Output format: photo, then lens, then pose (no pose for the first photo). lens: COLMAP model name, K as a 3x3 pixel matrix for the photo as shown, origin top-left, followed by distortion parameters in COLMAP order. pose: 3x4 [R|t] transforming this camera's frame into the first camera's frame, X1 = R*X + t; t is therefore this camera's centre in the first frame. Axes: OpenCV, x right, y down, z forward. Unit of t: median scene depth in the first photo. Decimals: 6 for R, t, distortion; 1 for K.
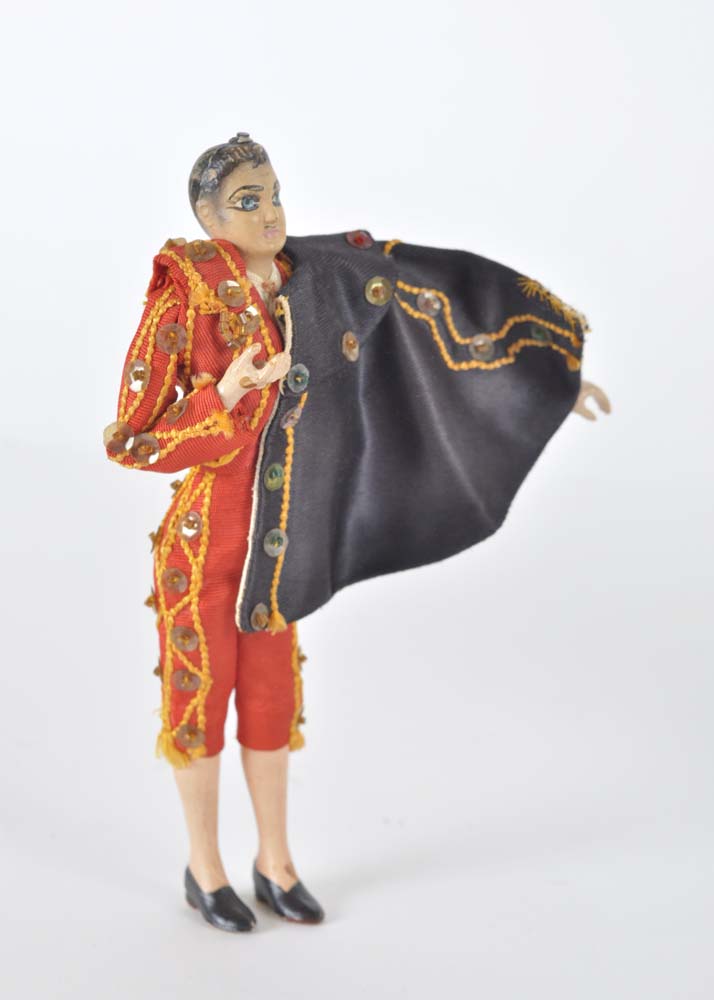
lens RADIAL K [[2129.1, 0, 358.4], [0, 2129.1, 497.6], [0, 0, 1]] dist [0.064864, 0.000000]
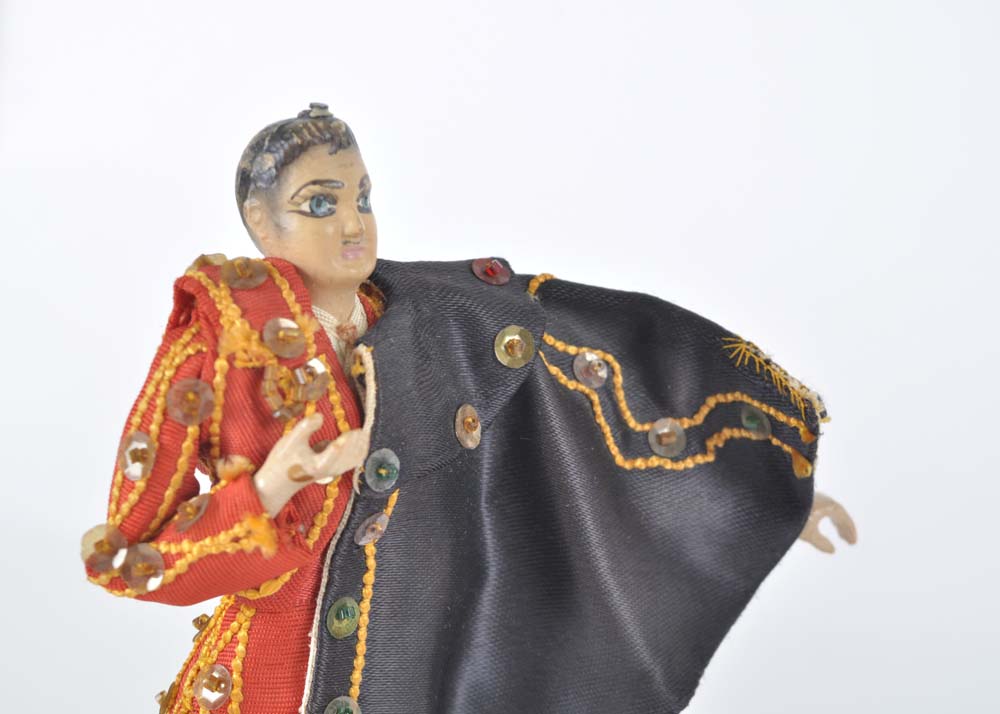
lens RADIAL K [[2390.7, 0, 497.9], [0, 2390.7, 360.5], [0, 0, 1]] dist [0.073096, 0.000000]
pose [[0.998448, 0.042045, -0.036531, 0.032266], [-0.045649, 0.993509, -0.104191, -0.013737], [0.031913, 0.105697, 0.993886, 0.251510]]
